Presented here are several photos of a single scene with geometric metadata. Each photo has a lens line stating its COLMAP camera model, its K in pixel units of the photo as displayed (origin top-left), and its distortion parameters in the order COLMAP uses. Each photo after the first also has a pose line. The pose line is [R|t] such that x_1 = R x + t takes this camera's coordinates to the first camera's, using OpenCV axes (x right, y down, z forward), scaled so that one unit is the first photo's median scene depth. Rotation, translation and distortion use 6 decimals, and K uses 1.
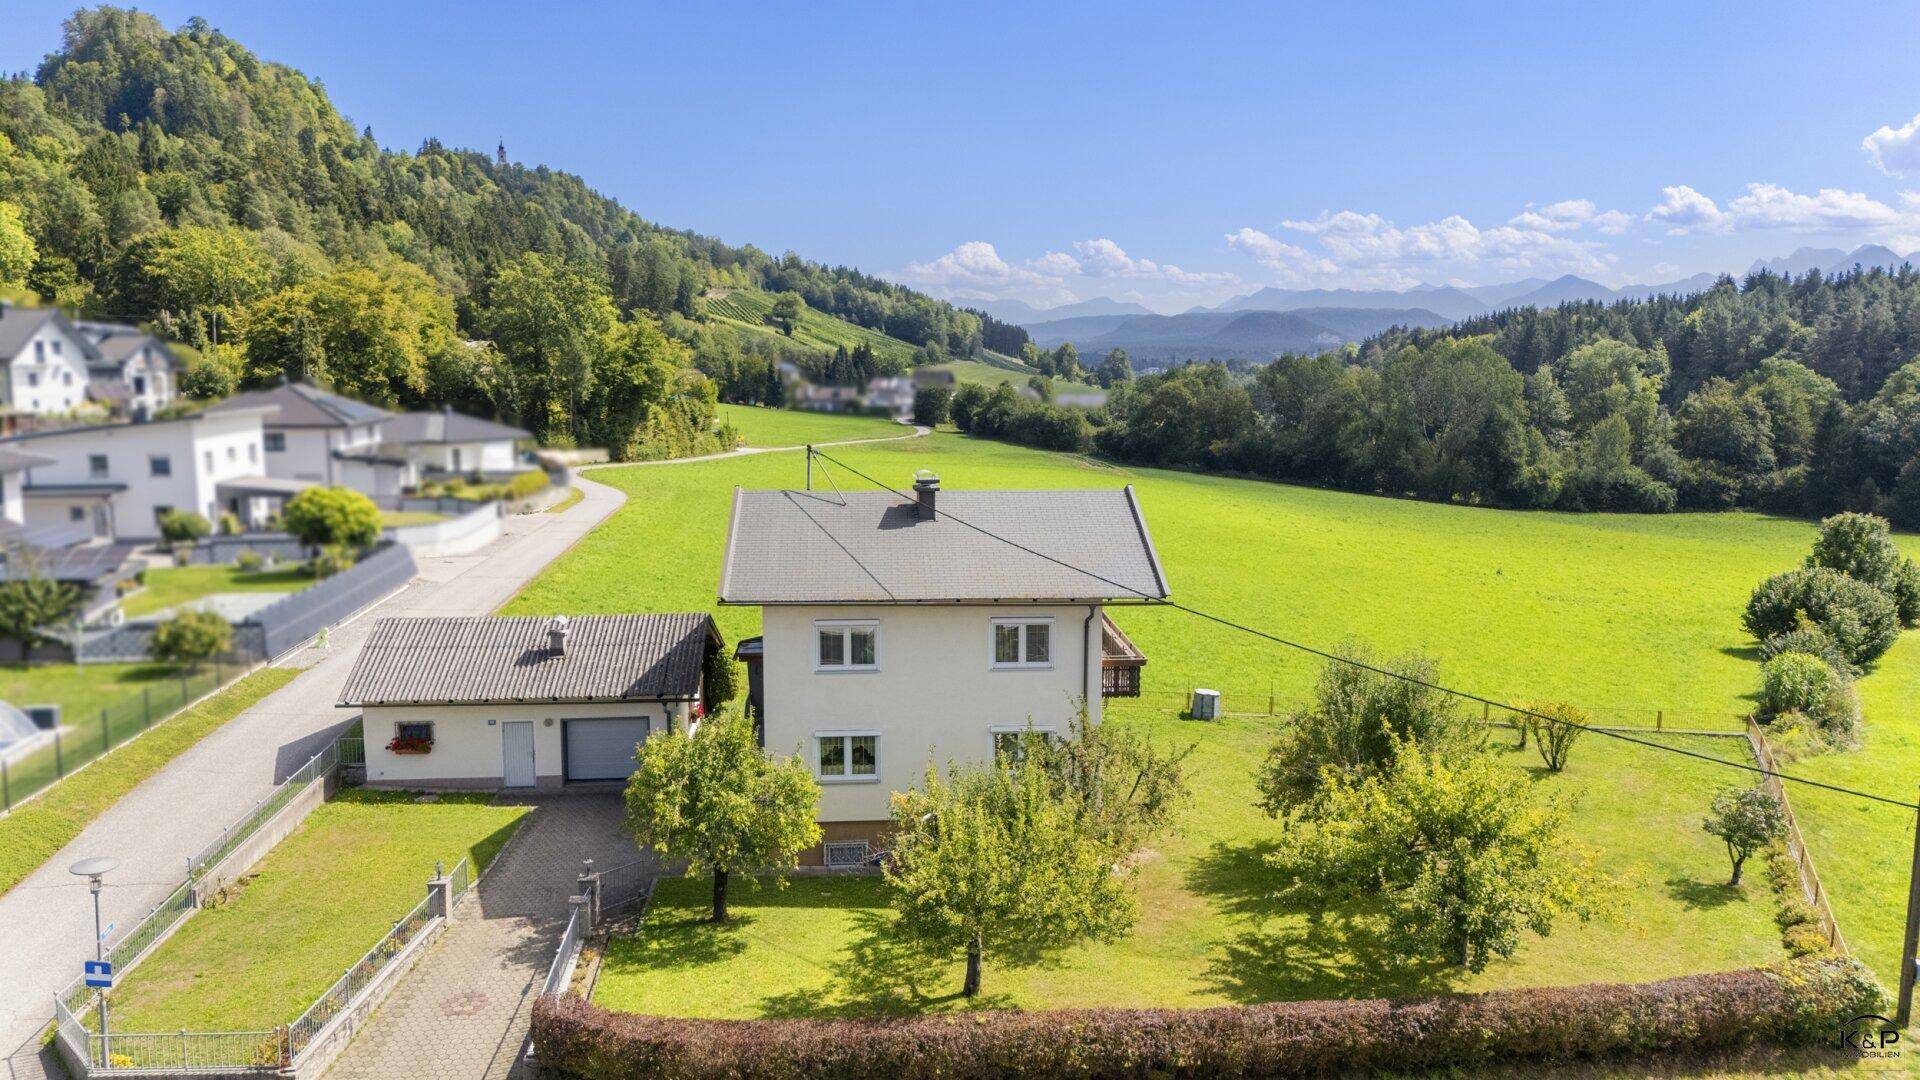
lens RADIAL K [[1442.3, 0, 960.0], [0, 1442.3, 540.0], [0, 0, 1]] dist [0.094236, -0.085856]
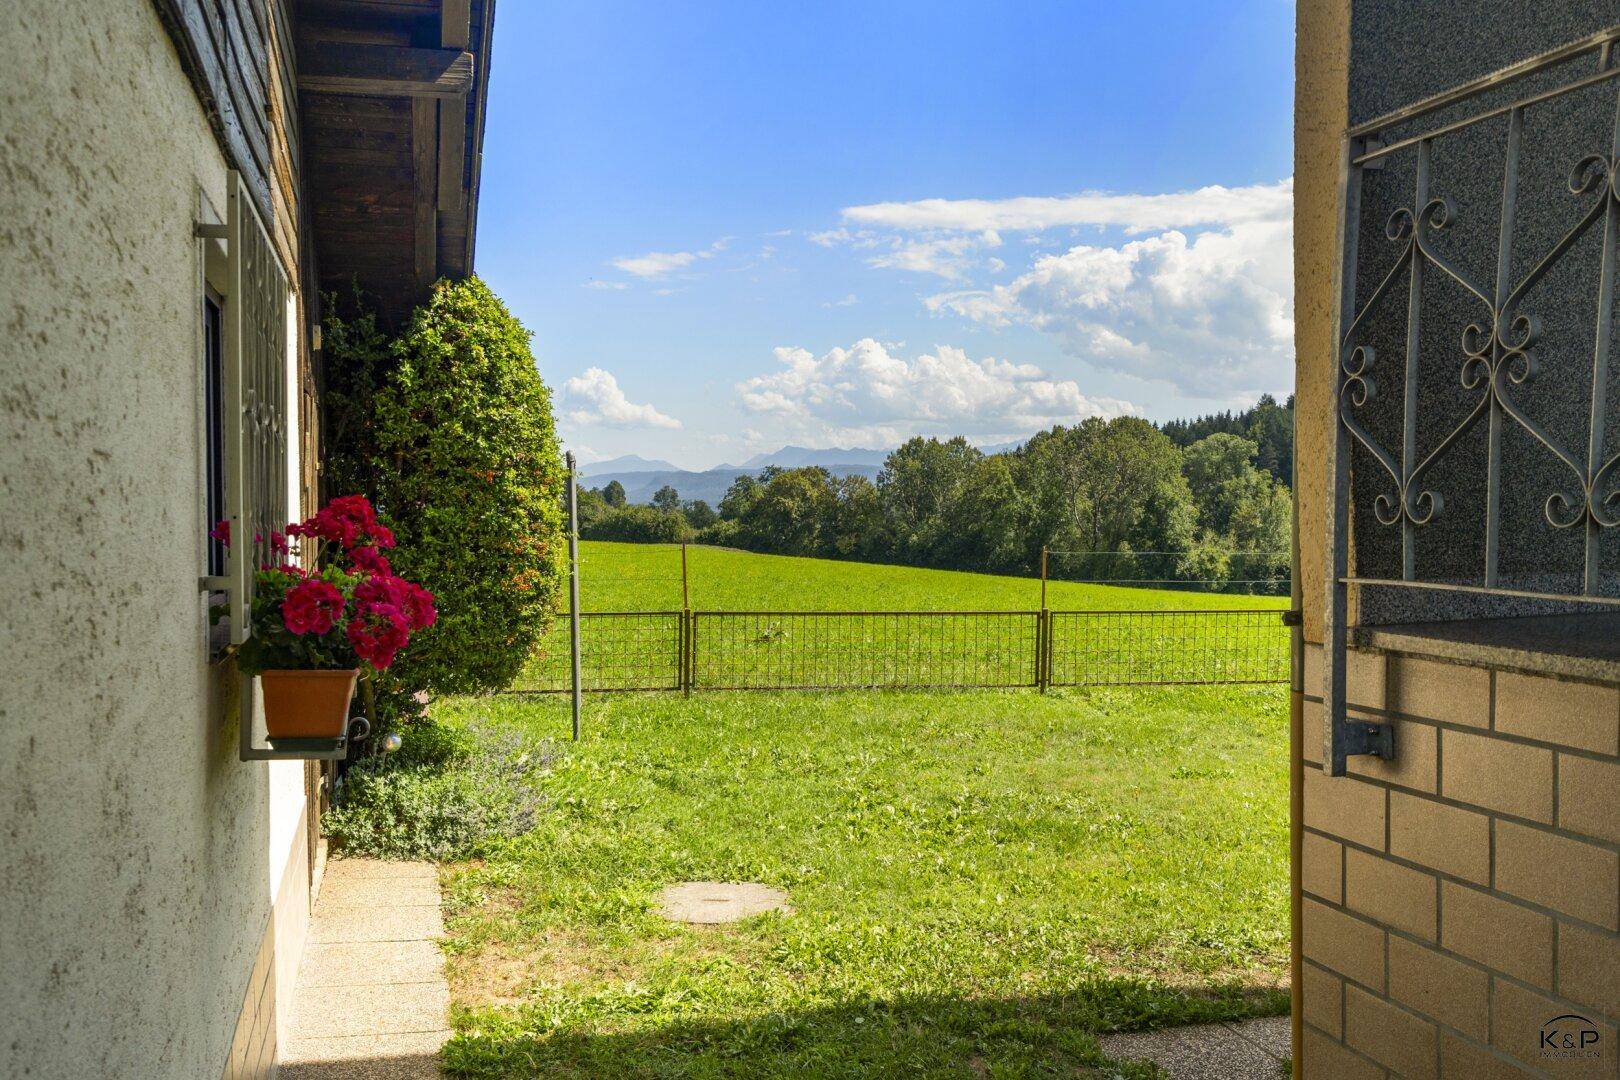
lens RADIAL K [[1399.7, 0, 810.0], [0, 1399.7, 540.0], [0, 0, 1]] dist [0.009509, 0.005023]
pose [[0.972236, -0.015811, 0.233467, -0.034771], [0.043061, 0.992765, -0.112089, 0.024769], [-0.230005, 0.119030, 0.965883, 0.180191]]
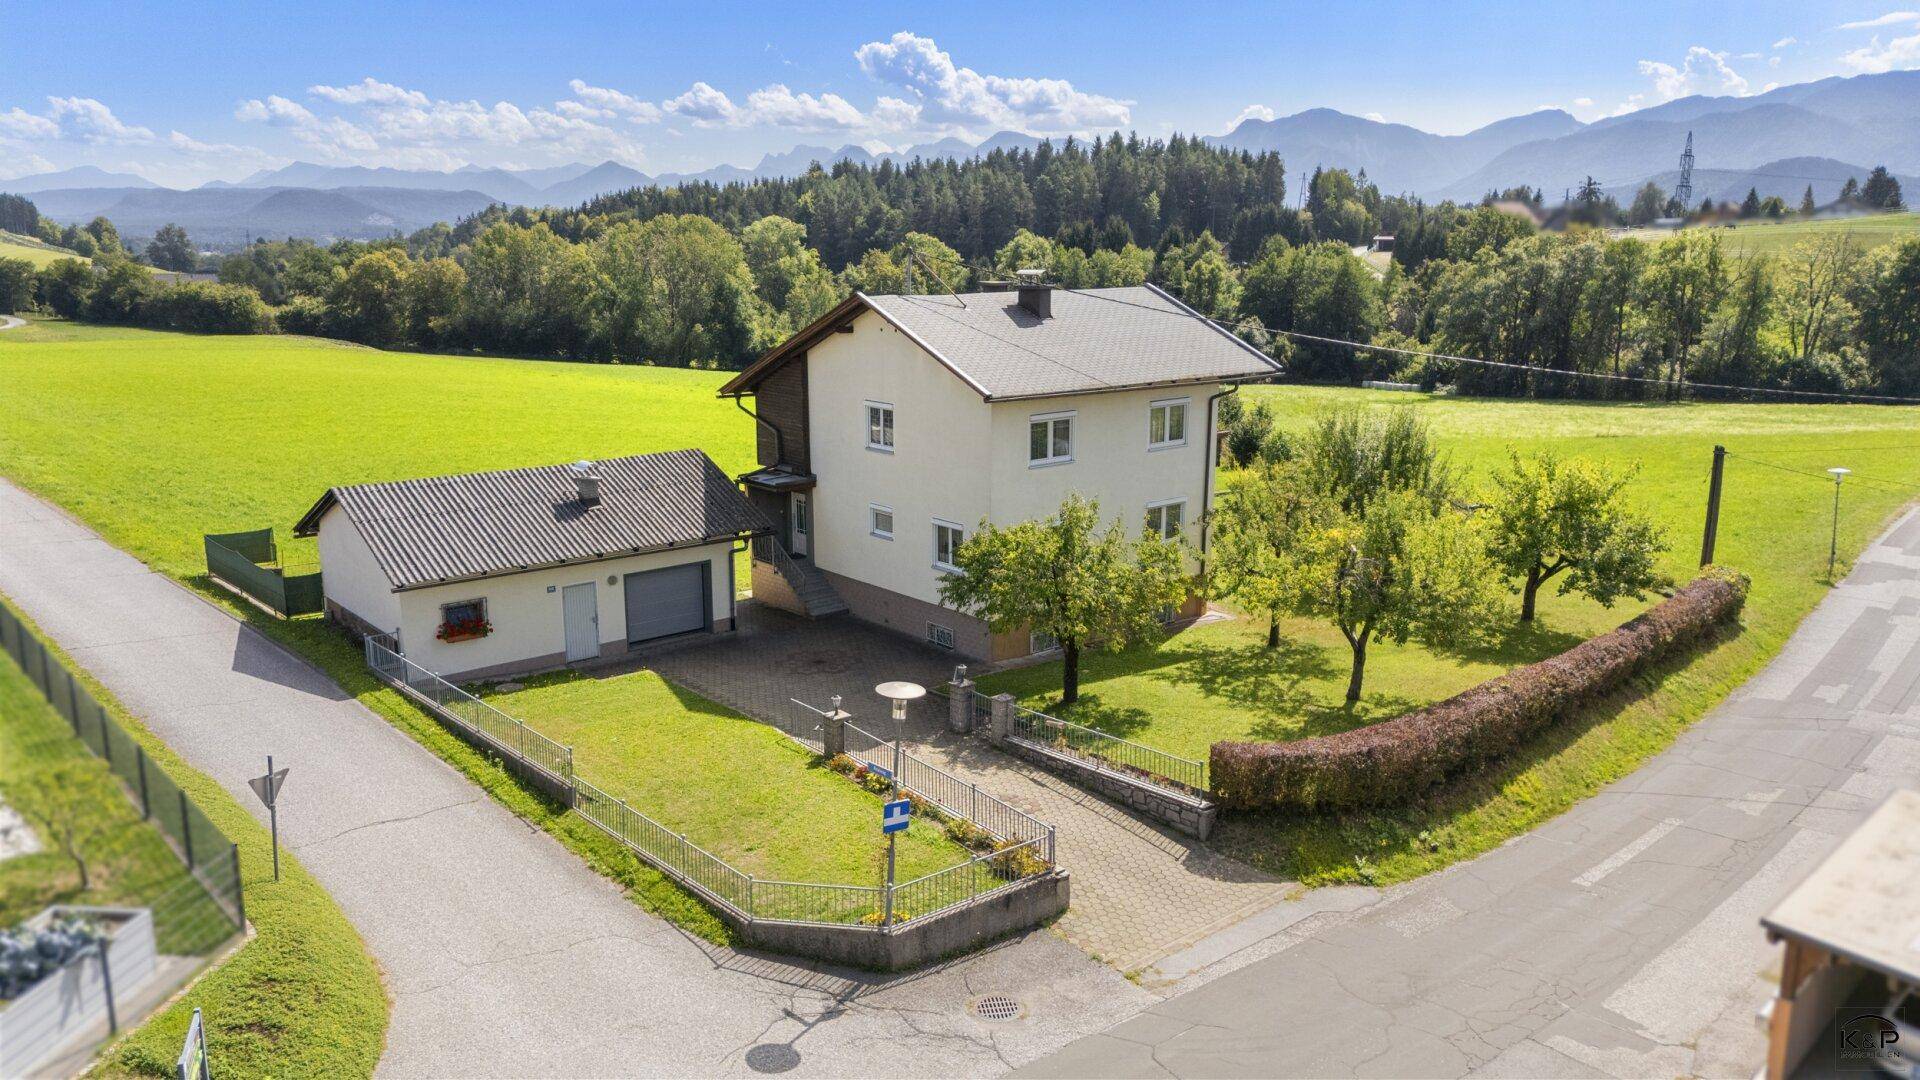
lens RADIAL K [[1442.3, 0, 960.0], [0, 1442.3, 540.0], [0, 0, 1]] dist [0.094236, -0.085856]
pose [[0.800478, -0.125411, 0.586095, -0.114301], [0.081181, 0.991539, 0.101292, 0.005587], [-0.593839, -0.033502, 0.803886, 0.032913]]
